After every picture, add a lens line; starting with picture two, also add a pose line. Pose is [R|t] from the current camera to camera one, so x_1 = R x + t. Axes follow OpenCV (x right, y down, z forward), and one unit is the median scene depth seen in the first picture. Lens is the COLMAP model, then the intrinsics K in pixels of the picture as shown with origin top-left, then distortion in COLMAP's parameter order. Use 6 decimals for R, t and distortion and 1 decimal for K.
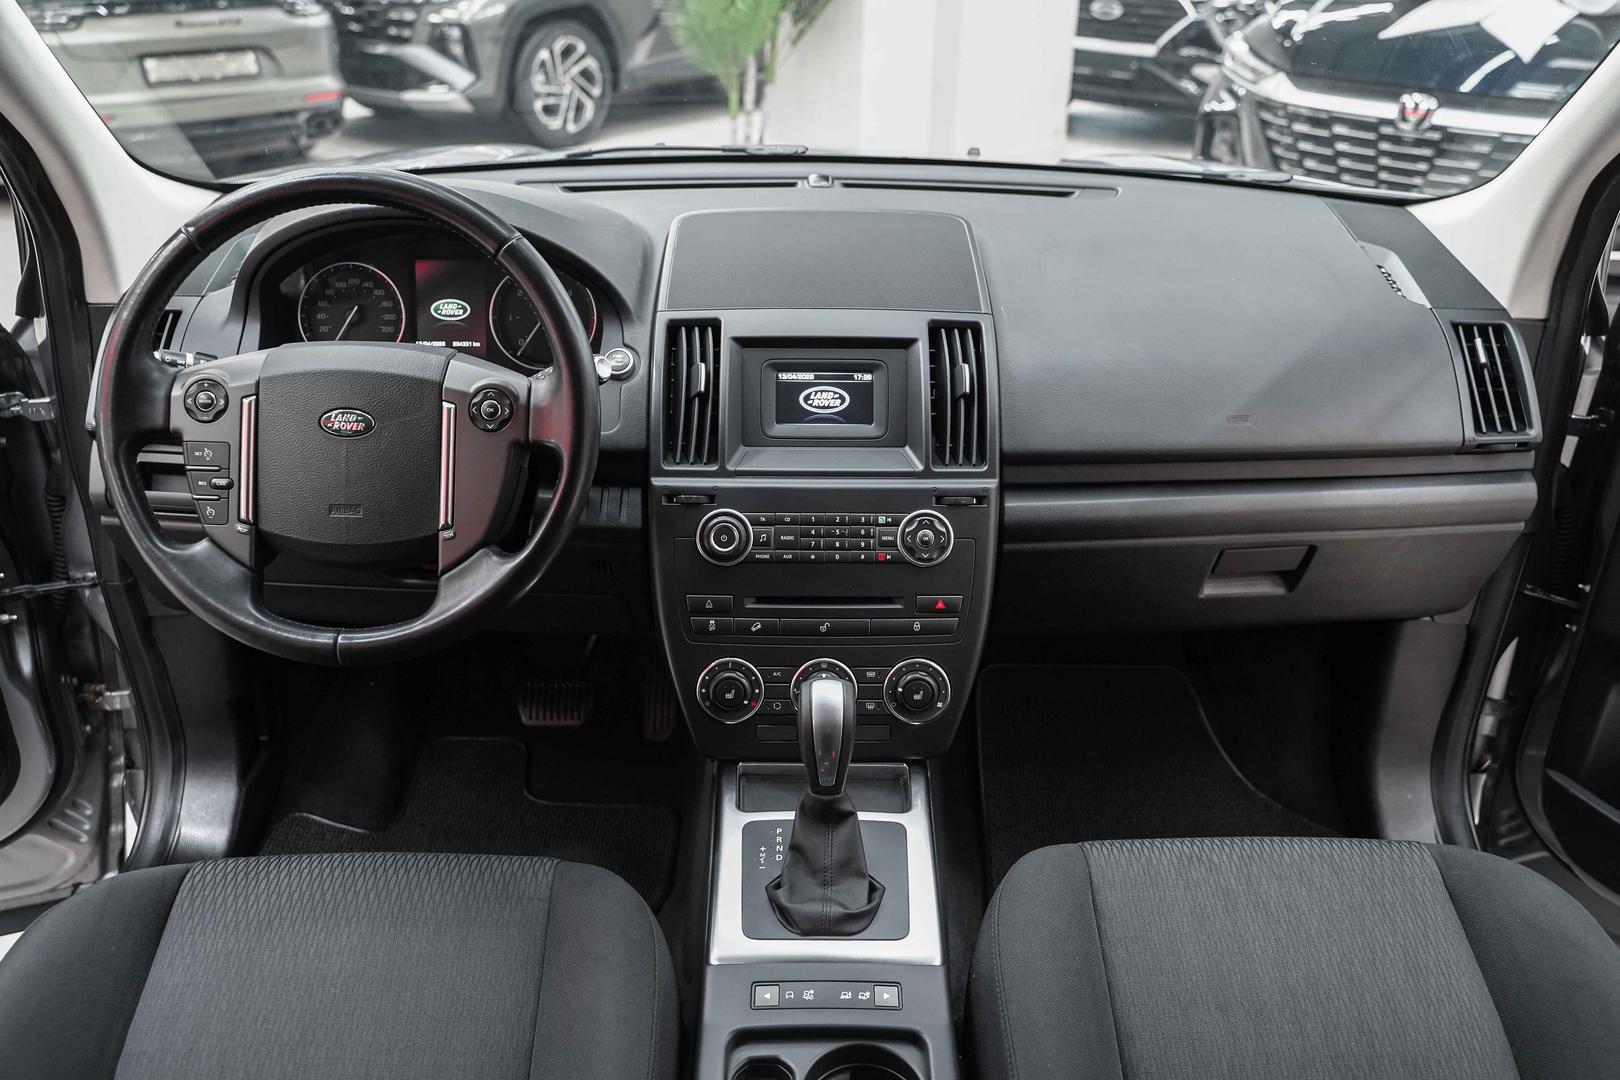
lens RADIAL K [[1307.0, 0, 810.0], [0, 1307.0, 540.0], [0, 0, 1]] dist [-0.025312, 0.000751]
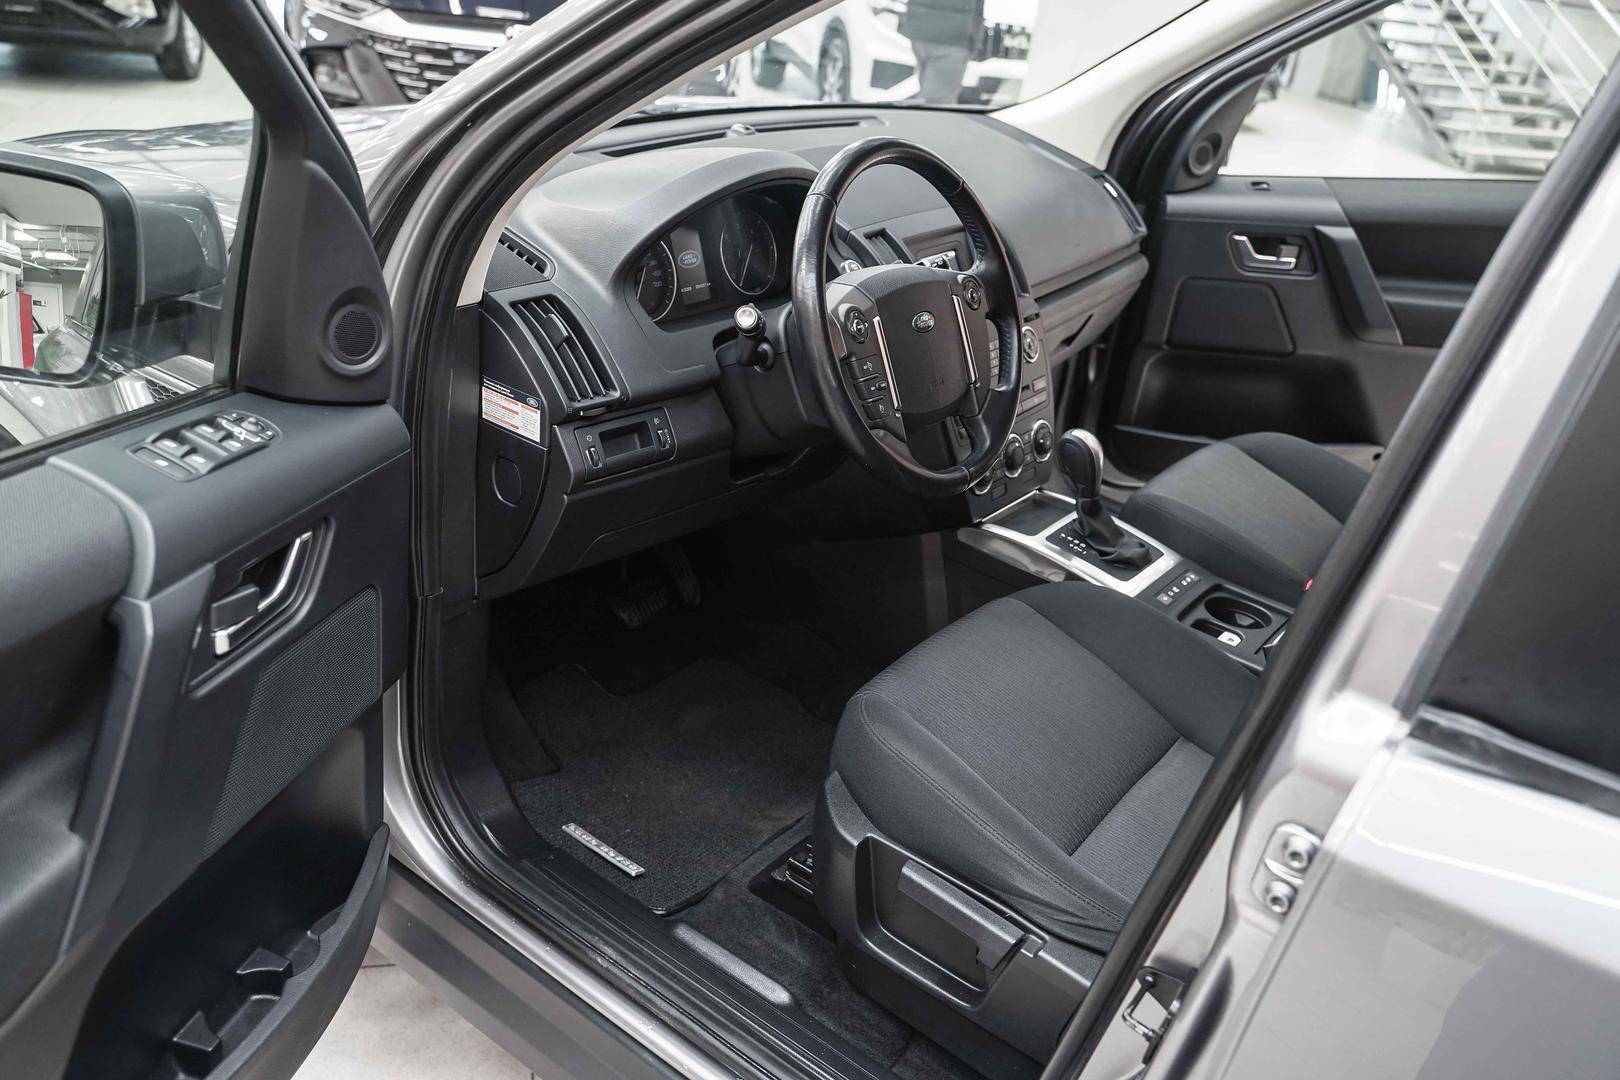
lens RADIAL K [[1263.0, 0, 810.0], [0, 1263.0, 540.0], [0, 0, 1]] dist [0.002614, 0.000958]
pose [[0.633868, -0.312113, 0.707671, -1.243137], [0.265211, 0.947201, 0.180204, -0.124849], [-0.726550, 0.073457, 0.683176, 0.161557]]
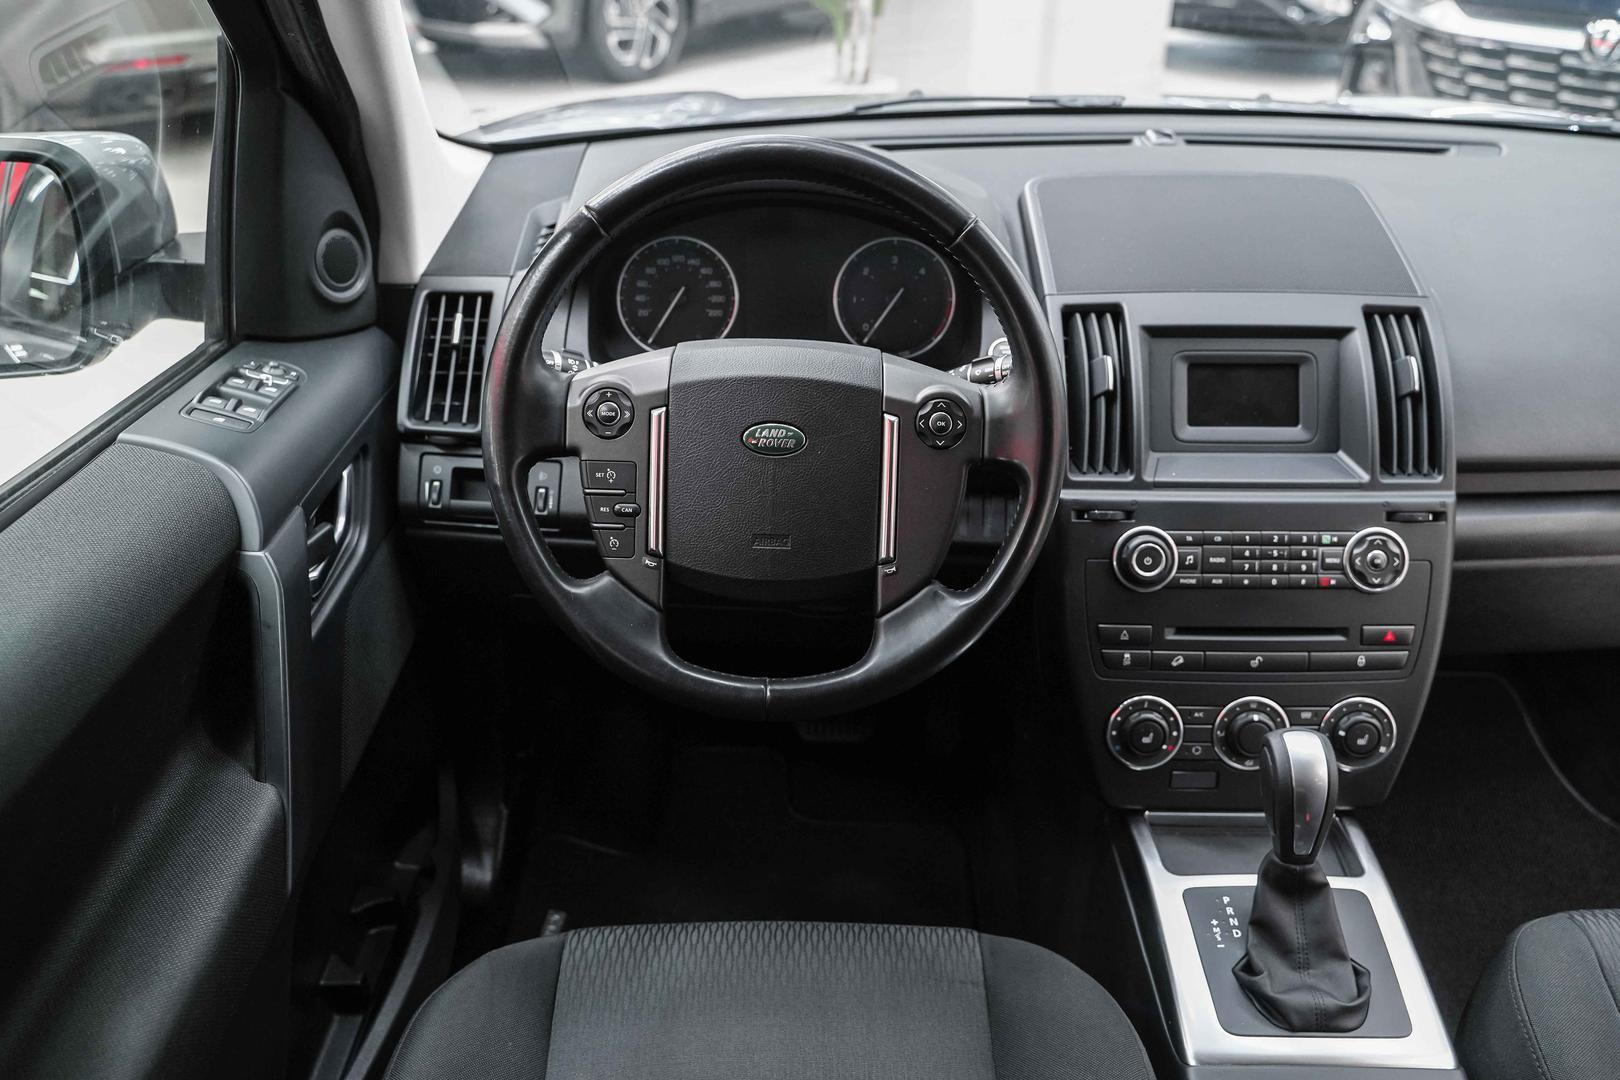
lens RADIAL K [[1333.4, 0, 808.3], [0, 1333.4, 535.1], [0, 0, 1]] dist [-0.017938, -0.001527]
pose [[0.999548, 0.001761, -0.030021, -0.261656], [-0.000628, 0.999289, 0.037710, -0.051119], [0.030066, -0.037675, 0.998838, 0.107558]]
